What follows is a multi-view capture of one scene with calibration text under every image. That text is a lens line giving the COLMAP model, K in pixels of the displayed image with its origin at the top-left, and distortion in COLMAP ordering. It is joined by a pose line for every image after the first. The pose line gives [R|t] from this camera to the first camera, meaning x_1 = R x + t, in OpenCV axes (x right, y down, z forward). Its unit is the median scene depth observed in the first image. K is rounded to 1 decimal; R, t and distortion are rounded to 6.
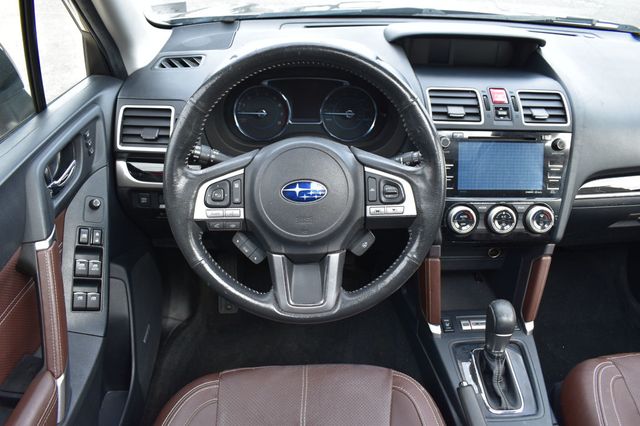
lens RADIAL K [[511.4, 0, 343.8], [0, 511.4, 230.2], [0, 0, 1]] dist [-0.107338, 0.039155]
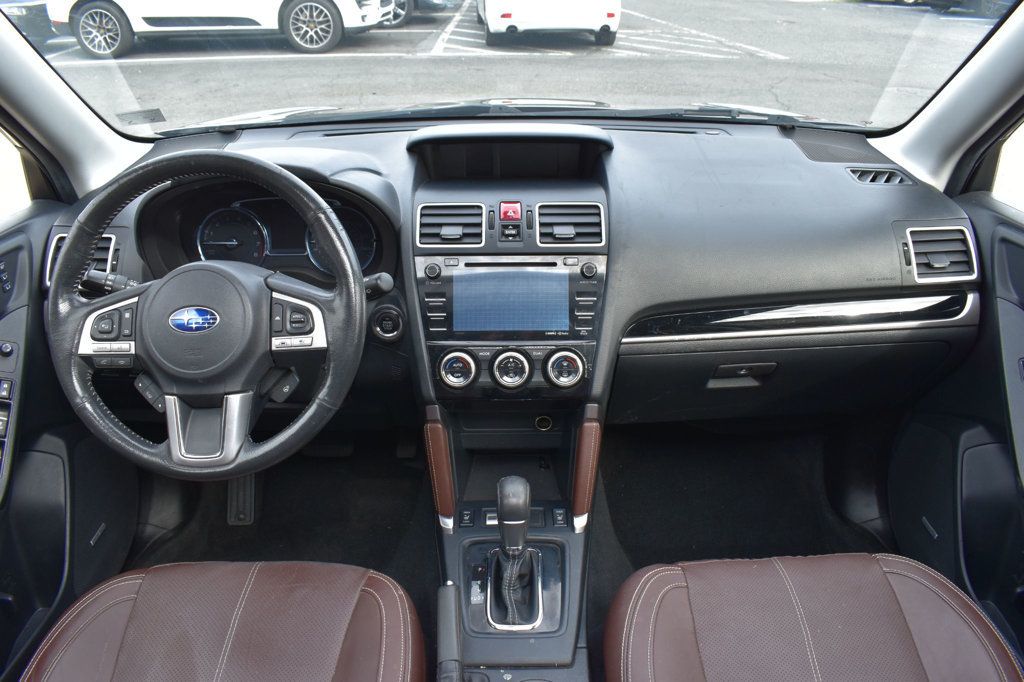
lens RADIAL K [[818.3, 0, 517.1], [0, 818.3, 365.9], [0, 0, 1]] dist [-0.107338, 0.039155]
pose [[0.997749, -0.006829, -0.066709, 0.405018], [-0.000645, 0.993776, -0.111394, 0.111379], [0.067054, 0.111186, 0.991535, -0.220131]]
